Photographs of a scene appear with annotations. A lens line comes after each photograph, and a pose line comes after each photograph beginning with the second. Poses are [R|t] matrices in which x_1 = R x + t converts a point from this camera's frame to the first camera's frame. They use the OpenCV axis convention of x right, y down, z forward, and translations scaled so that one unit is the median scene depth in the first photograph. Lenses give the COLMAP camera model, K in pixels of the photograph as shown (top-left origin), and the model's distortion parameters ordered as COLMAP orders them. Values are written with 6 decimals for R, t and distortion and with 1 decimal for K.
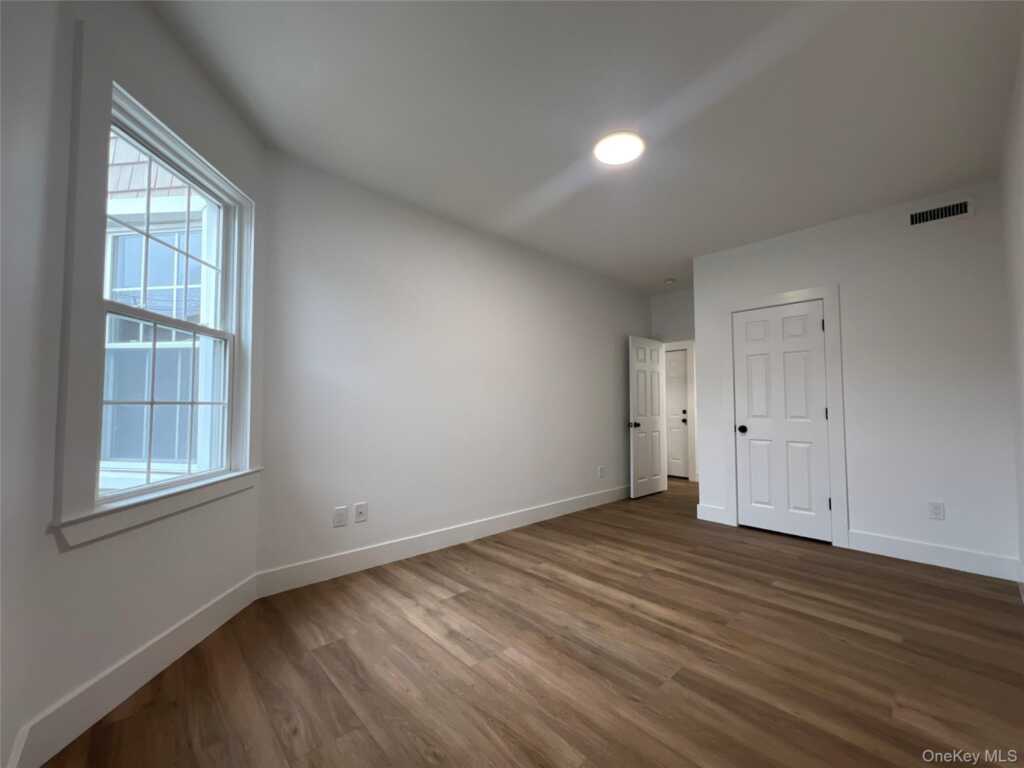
lens RADIAL K [[410.3, 0, 516.7], [0, 410.3, 385.3], [0, 0, 1]] dist [0.000644, -0.000144]
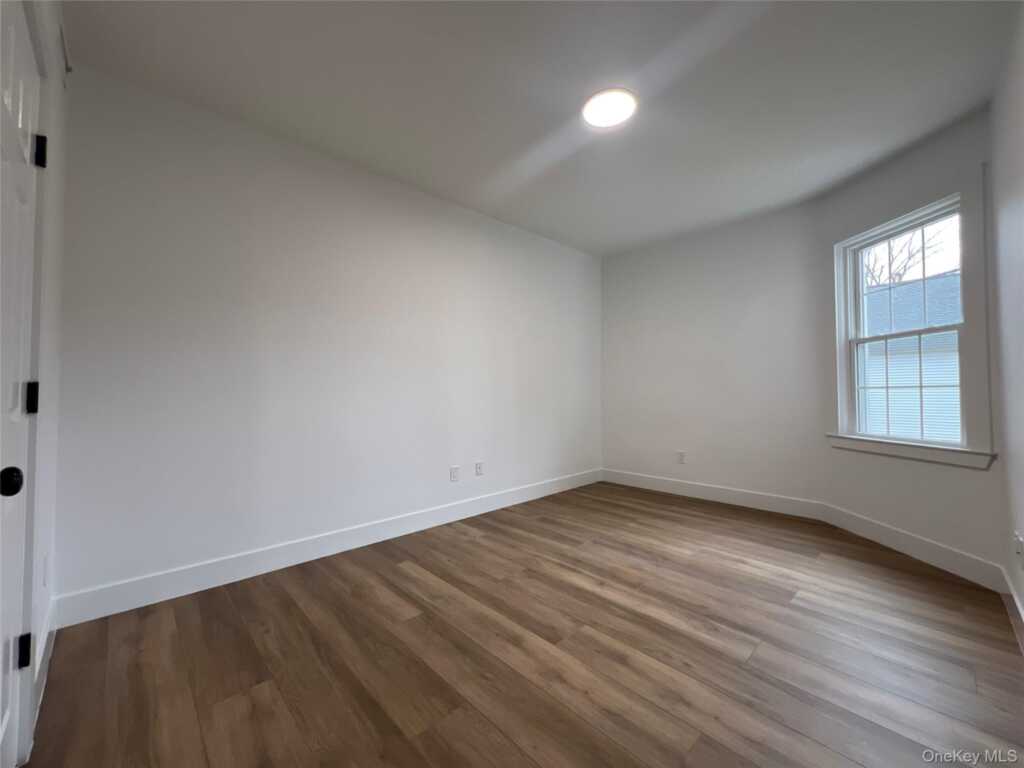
lens RADIAL K [[410.3, 0, 516.7], [0, 410.3, 385.3], [0, 0, 1]] dist [0.000644, -0.000144]
pose [[-0.999926, -0.003698, -0.011575, 0.540950], [-0.002835, 0.997276, -0.073707, 0.132965], [0.011816, -0.073669, -0.997213, 2.183436]]
